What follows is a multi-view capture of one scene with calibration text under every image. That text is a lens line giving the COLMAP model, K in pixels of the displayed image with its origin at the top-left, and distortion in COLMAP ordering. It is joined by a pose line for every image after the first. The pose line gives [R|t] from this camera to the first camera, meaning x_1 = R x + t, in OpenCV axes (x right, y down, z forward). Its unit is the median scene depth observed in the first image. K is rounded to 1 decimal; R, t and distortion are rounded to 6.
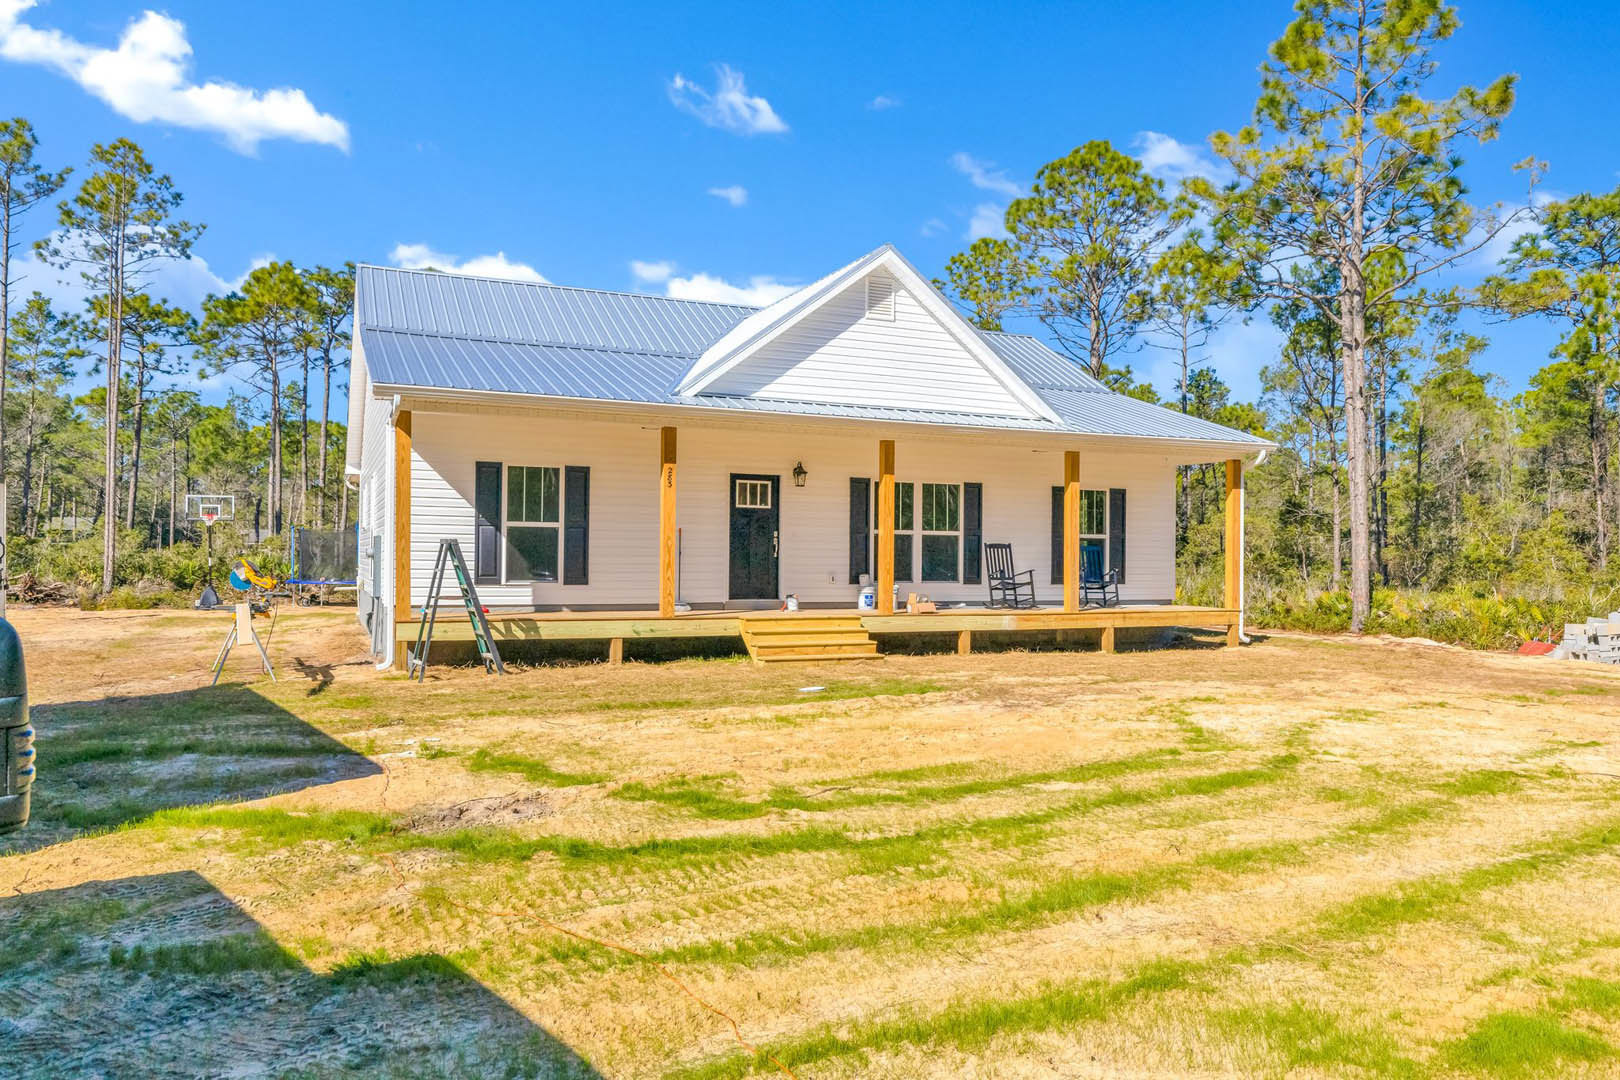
lens RADIAL K [[1180.8, 0, 809.9], [0, 1180.8, 502.6], [0, 0, 1]] dist [0.037399, 0.000252]
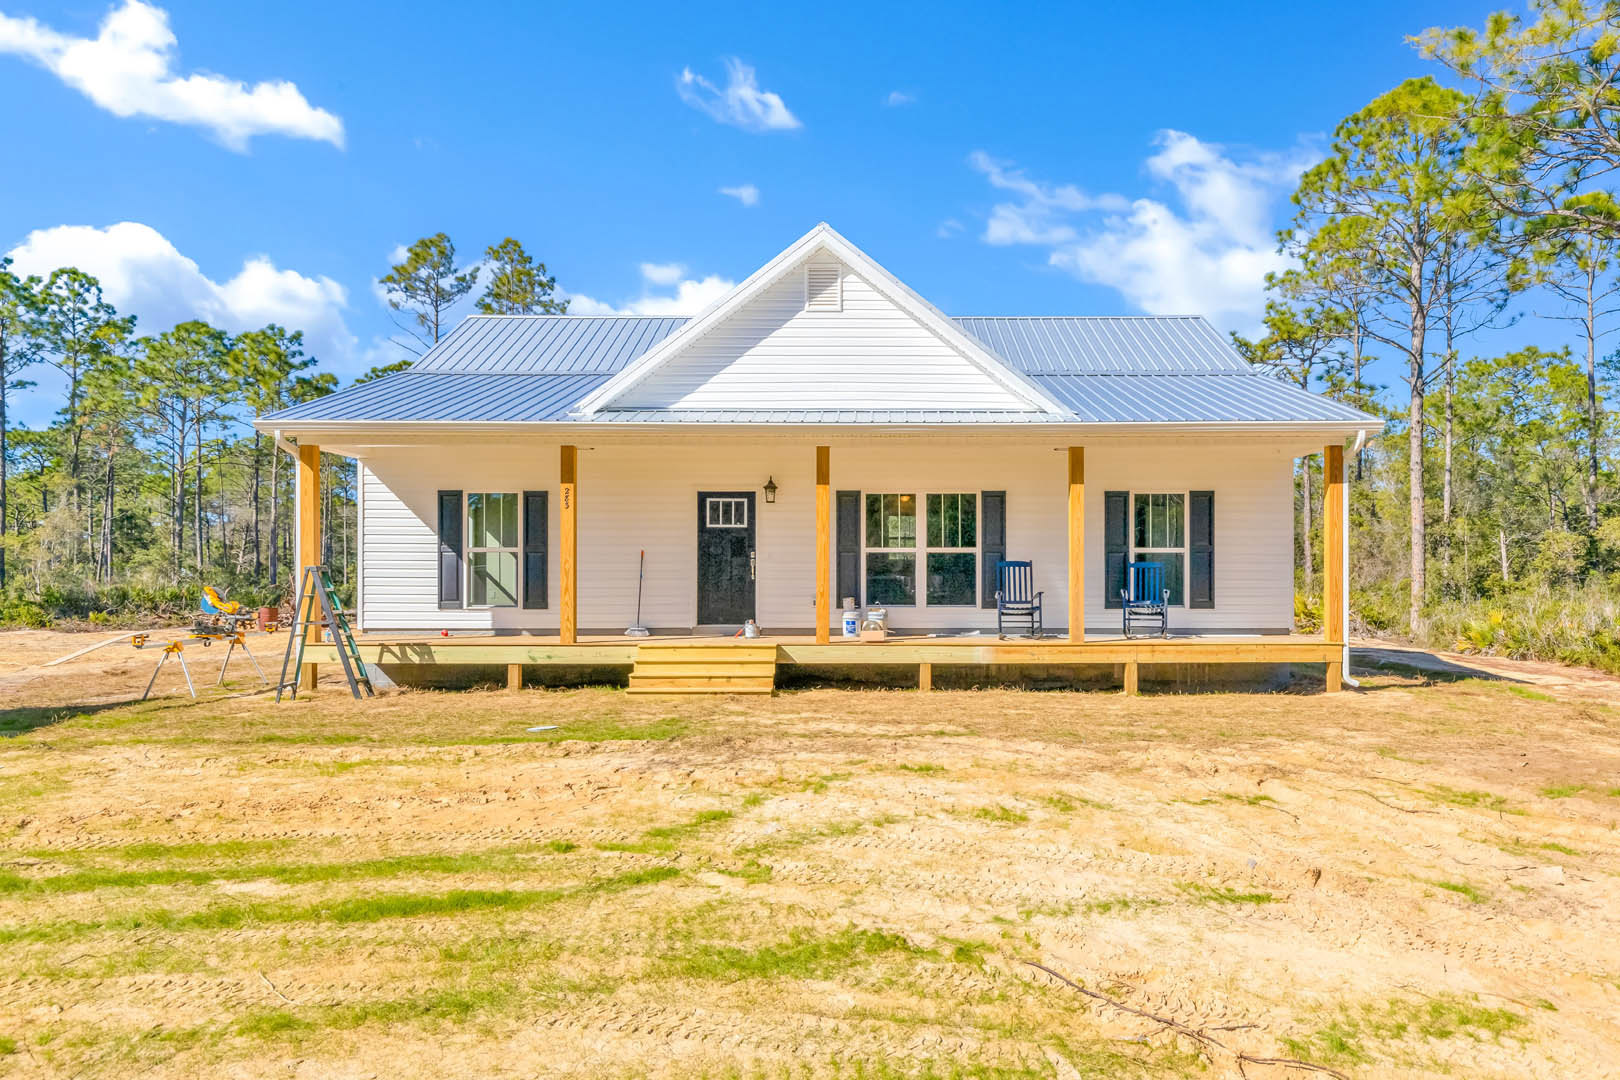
lens RADIAL K [[1155.2, 0, 848.6], [0, 1155.2, 530.3], [0, 0, 1]] dist [0.001995, 0.003017]
pose [[0.903339, -0.027905, -0.428018, 0.429845], [0.028802, 0.999576, -0.004380, 0.013615], [0.427959, -0.008371, 0.903759, 0.214305]]
